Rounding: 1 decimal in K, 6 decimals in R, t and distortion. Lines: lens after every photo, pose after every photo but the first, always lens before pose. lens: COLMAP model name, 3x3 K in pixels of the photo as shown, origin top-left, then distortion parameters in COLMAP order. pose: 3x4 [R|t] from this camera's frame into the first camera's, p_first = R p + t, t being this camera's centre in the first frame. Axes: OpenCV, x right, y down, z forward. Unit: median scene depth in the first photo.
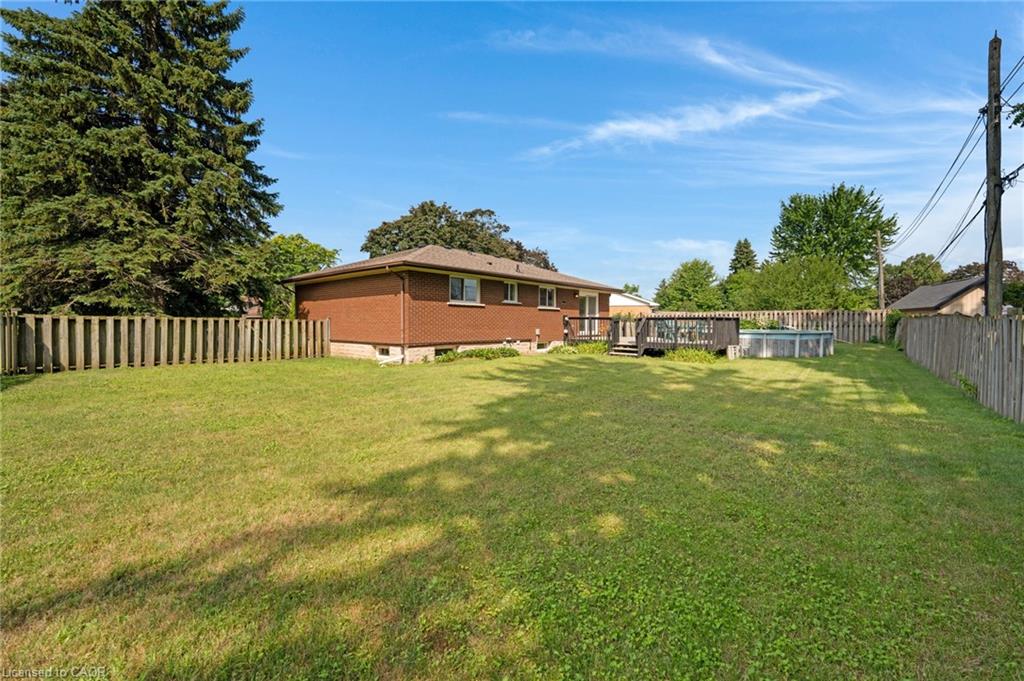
lens RADIAL K [[409.3, 0, 515.1], [0, 409.3, 323.7], [0, 0, 1]] dist [0.000891, 0.000538]
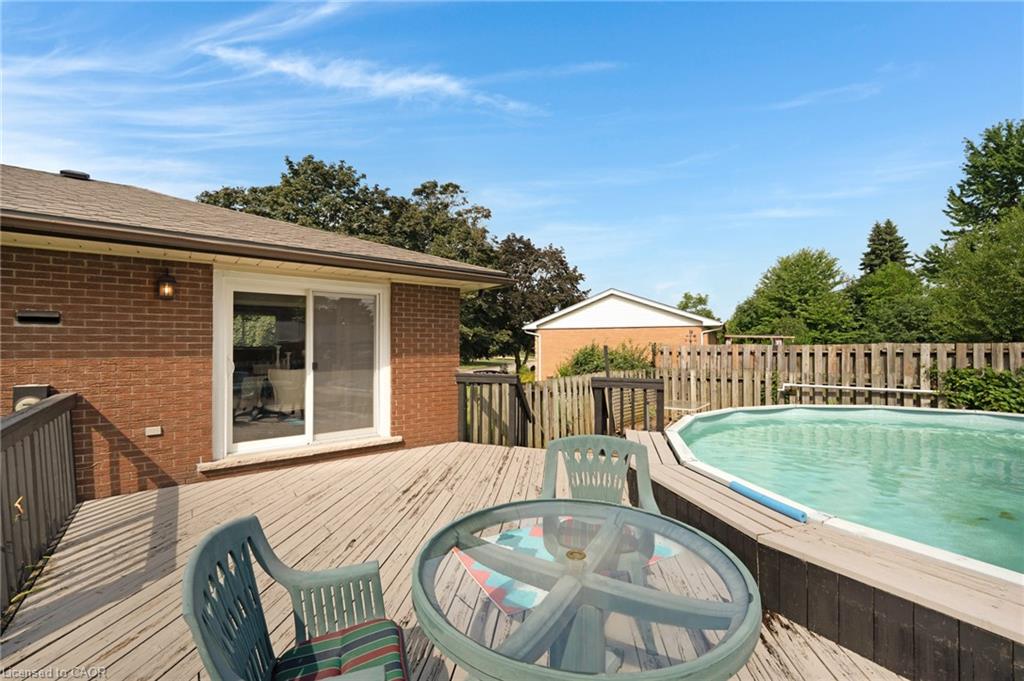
lens RADIAL K [[422.7, 0, 512.0], [0, 422.7, 340.5], [0, 0, 1]] dist [-0.003045, -0.000336]
pose [[0.981630, -0.007720, -0.190639, 0.127929], [0.005420, 0.999906, -0.012585, -0.013972], [0.190718, 0.011321, 0.981580, 0.288208]]
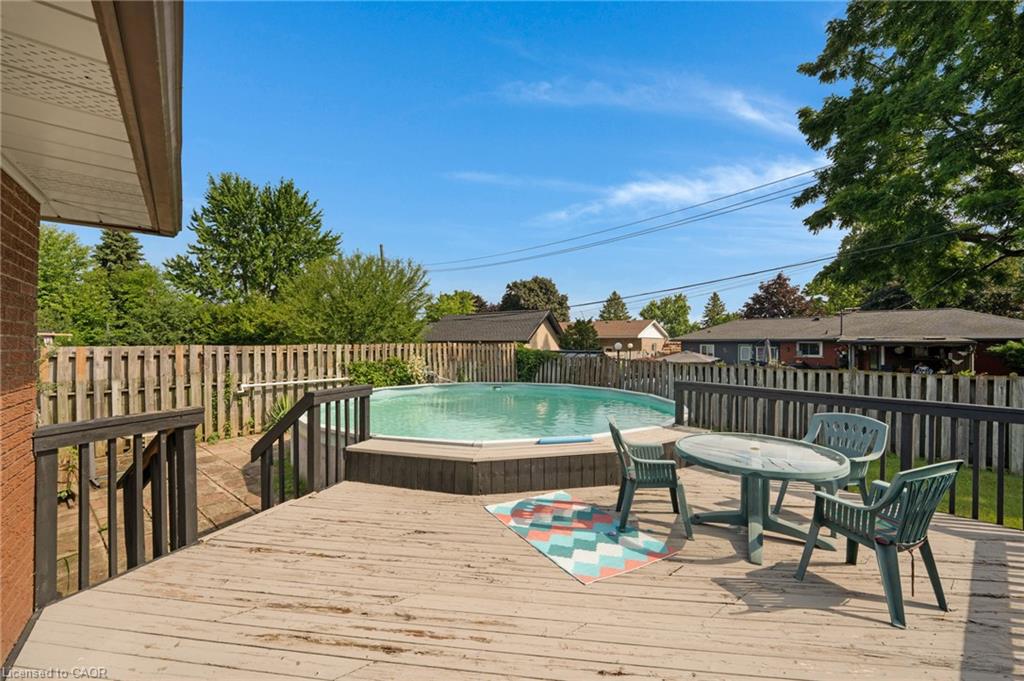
lens RADIAL K [[411.2, 0, 512.0], [0, 411.2, 340.5], [0, 0, 1]] dist [0.000351, 0.000099]
pose [[0.199218, -0.000121, 0.979955, 0.062342], [0.002386, 0.999997, -0.000362, -0.015695], [-0.979952, 0.002410, 0.199217, 0.339724]]
